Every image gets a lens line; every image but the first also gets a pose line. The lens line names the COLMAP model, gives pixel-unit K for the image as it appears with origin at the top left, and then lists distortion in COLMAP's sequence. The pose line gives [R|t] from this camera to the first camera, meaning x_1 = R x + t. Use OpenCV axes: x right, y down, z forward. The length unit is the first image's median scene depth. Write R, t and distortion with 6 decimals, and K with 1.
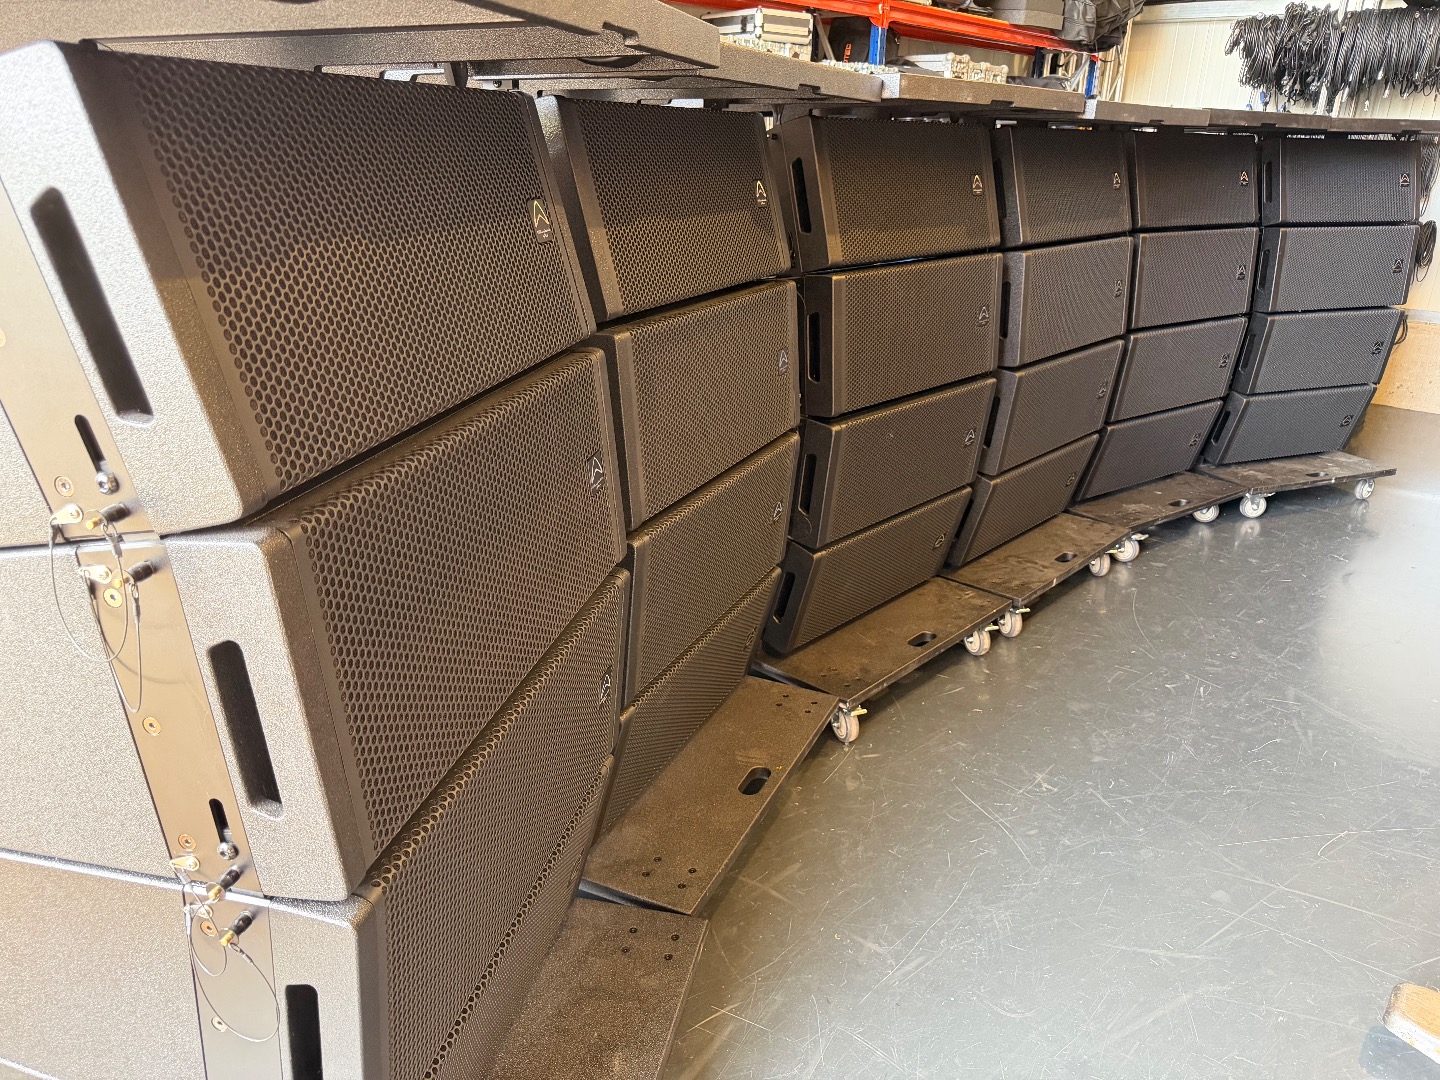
lens RADIAL K [[1009.6, 0, 718.2], [0, 1009.6, 538.2], [0, 0, 1]] dist [0.012140, 0.010845]
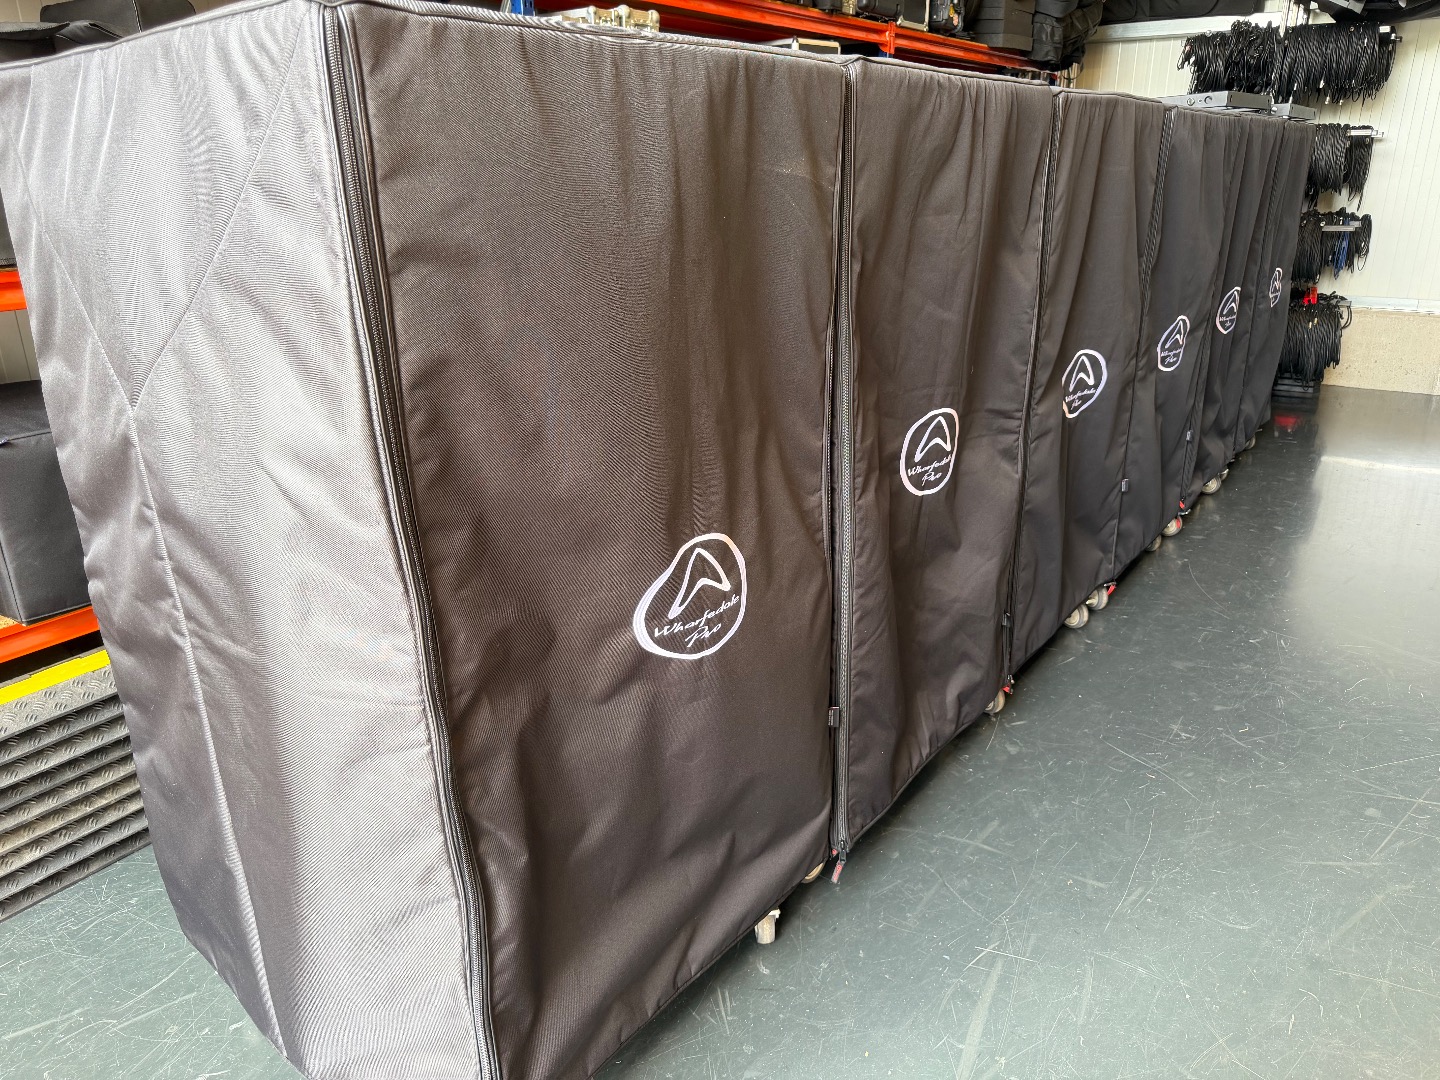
lens RADIAL K [[1009.6, 0, 723.7], [0, 1009.6, 545.4], [0, 0, 1]] dist [0.012140, 0.010845]
pose [[0.993665, -0.071665, 0.086562, -0.191906], [0.073217, 0.997205, -0.014885, 0.016084], [-0.085253, 0.021128, 0.996135, -0.039190]]
